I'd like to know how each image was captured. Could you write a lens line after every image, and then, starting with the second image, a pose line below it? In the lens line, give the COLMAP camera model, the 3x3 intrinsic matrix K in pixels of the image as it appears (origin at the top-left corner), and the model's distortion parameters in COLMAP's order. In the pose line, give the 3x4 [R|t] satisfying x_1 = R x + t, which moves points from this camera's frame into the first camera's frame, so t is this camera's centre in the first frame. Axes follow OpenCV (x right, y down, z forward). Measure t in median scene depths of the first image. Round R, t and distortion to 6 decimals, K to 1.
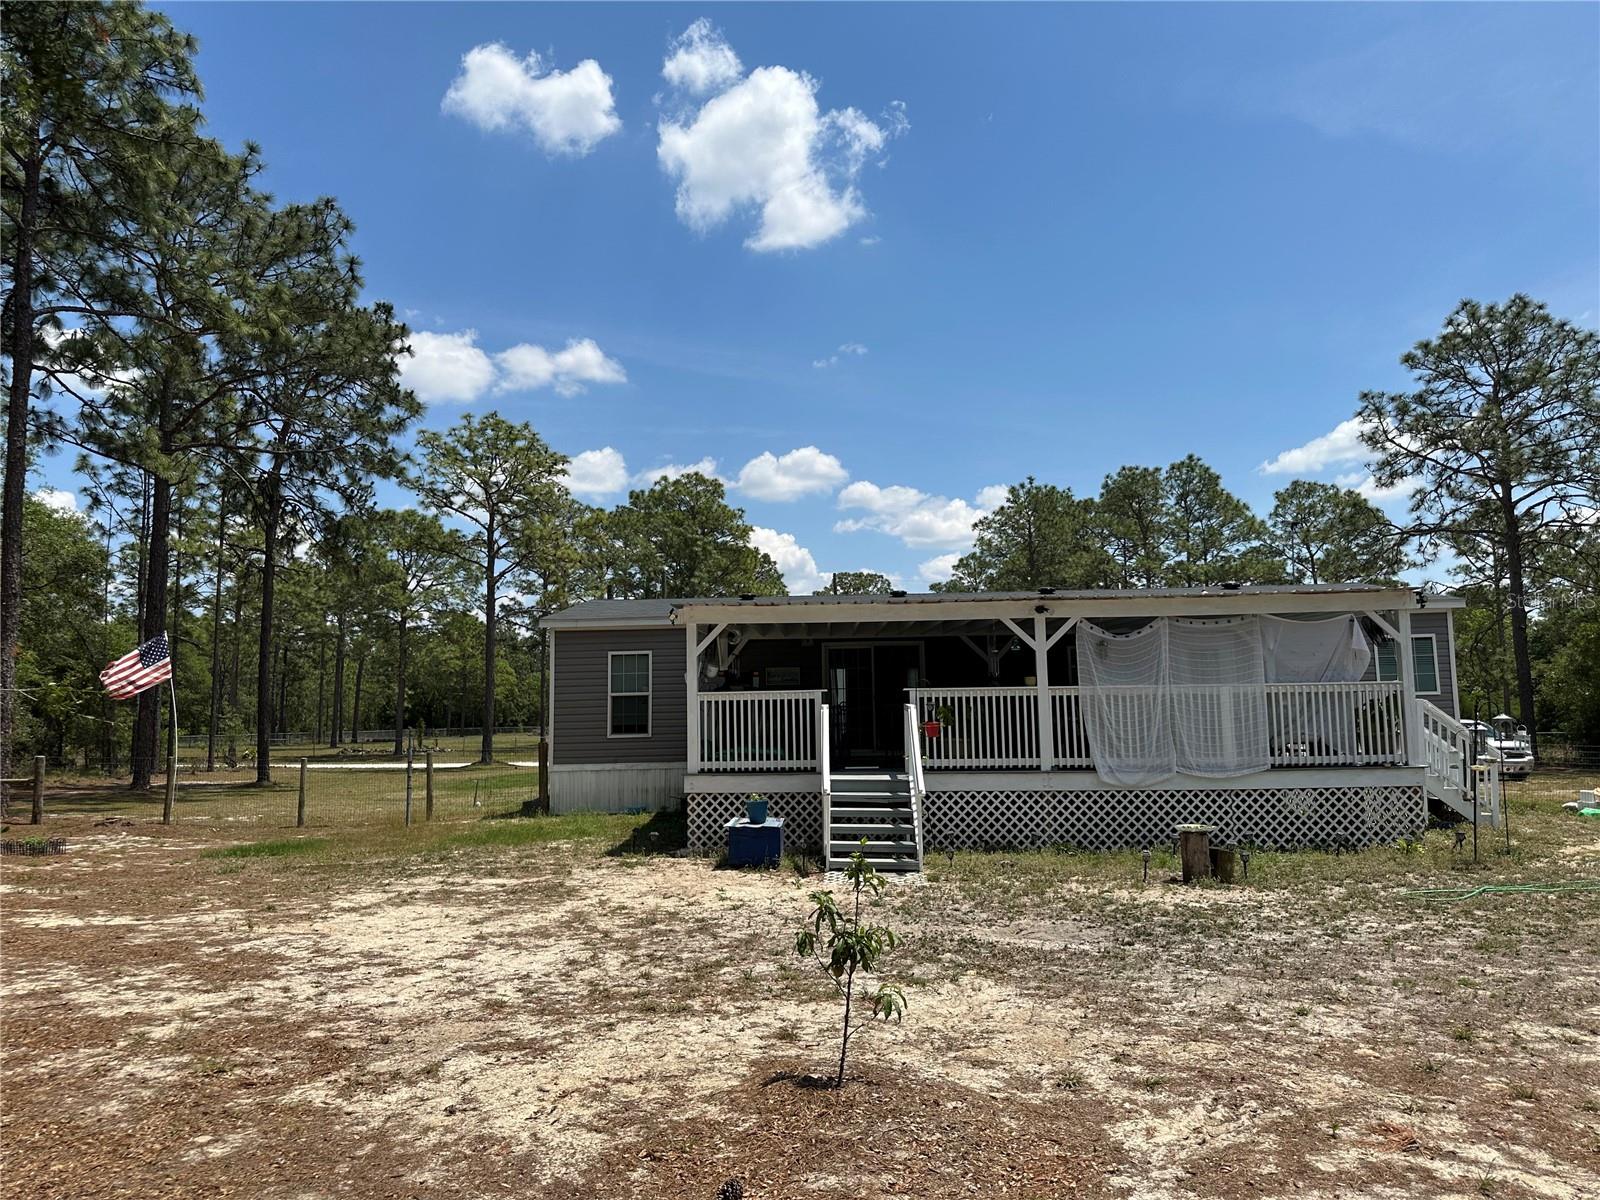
lens RADIAL K [[1126.8, 0, 803.8], [0, 1126.8, 602.5], [0, 0, 1]] dist [0.054434, -0.065709]
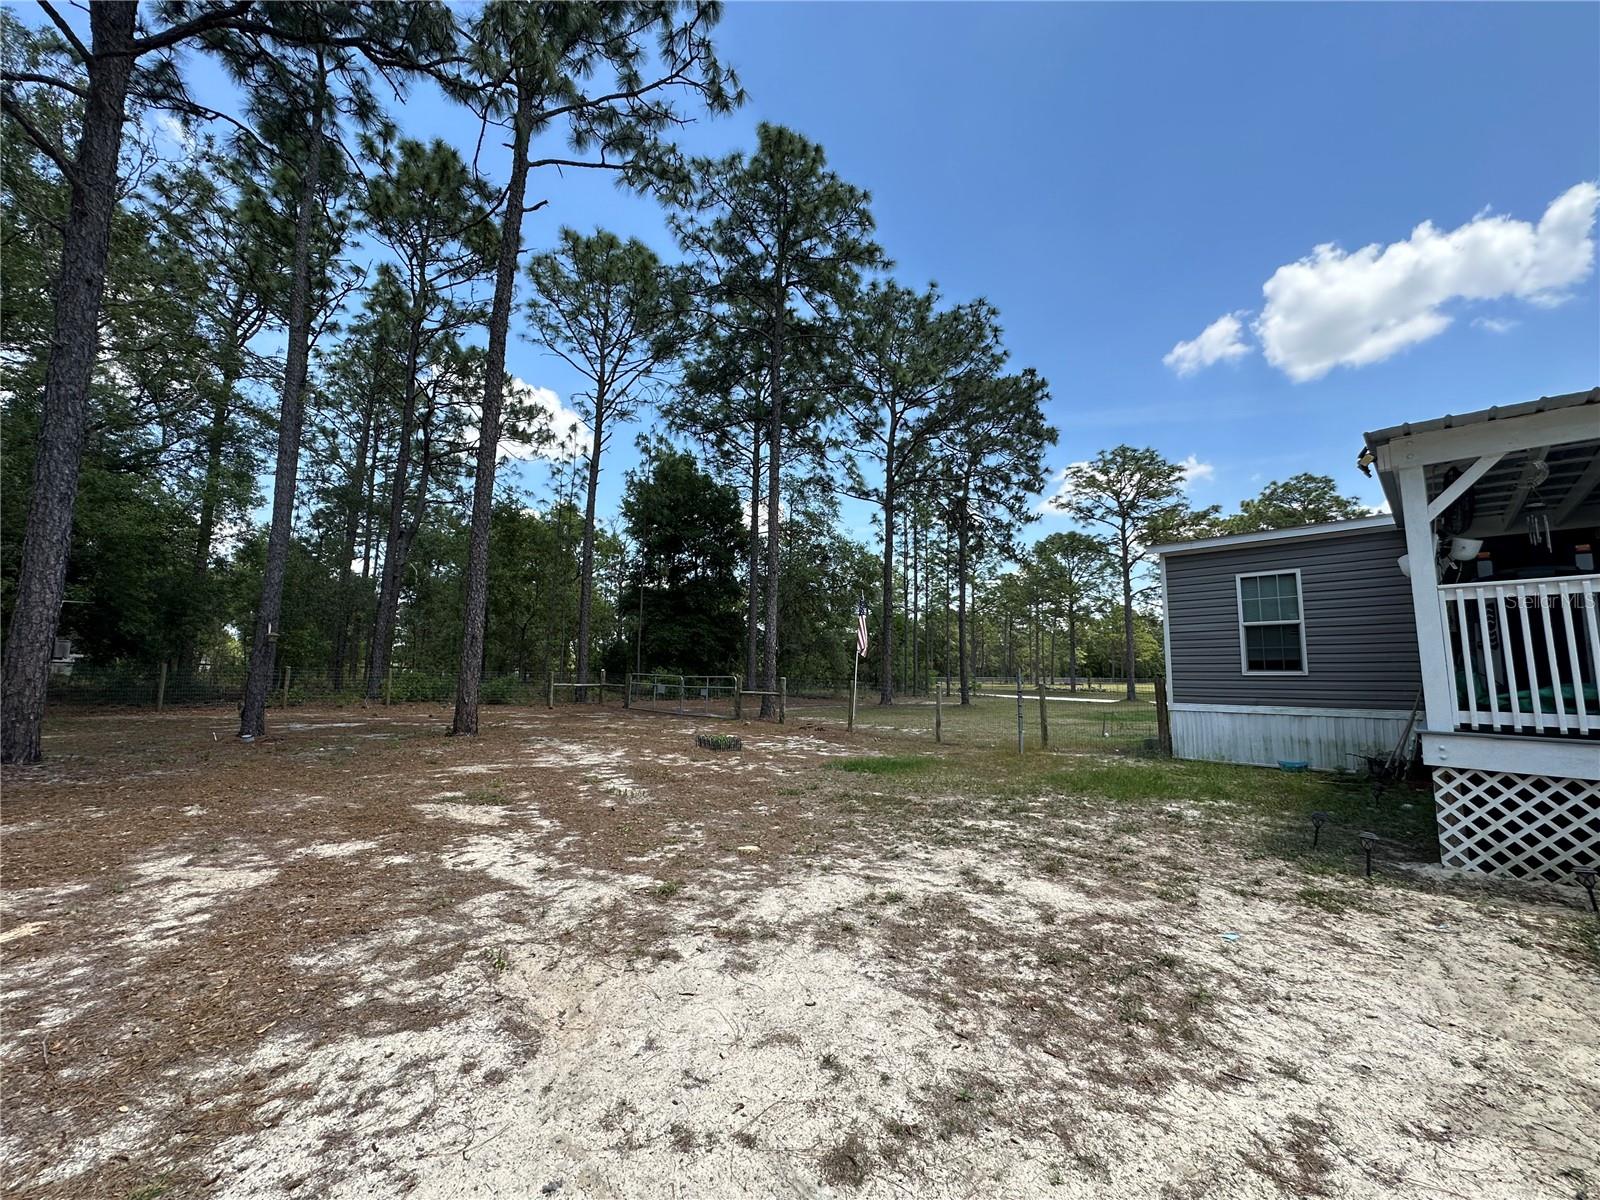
lens RADIAL K [[639.1, 0, 806.3], [0, 639.1, 598.7], [0, 0, 1]] dist [-0.003127, 0.001477]
pose [[0.727163, -0.058754, -0.683946, -0.066214], [0.049274, 0.998228, -0.033364, 0.050951], [0.684694, -0.009440, 0.728770, 0.347770]]
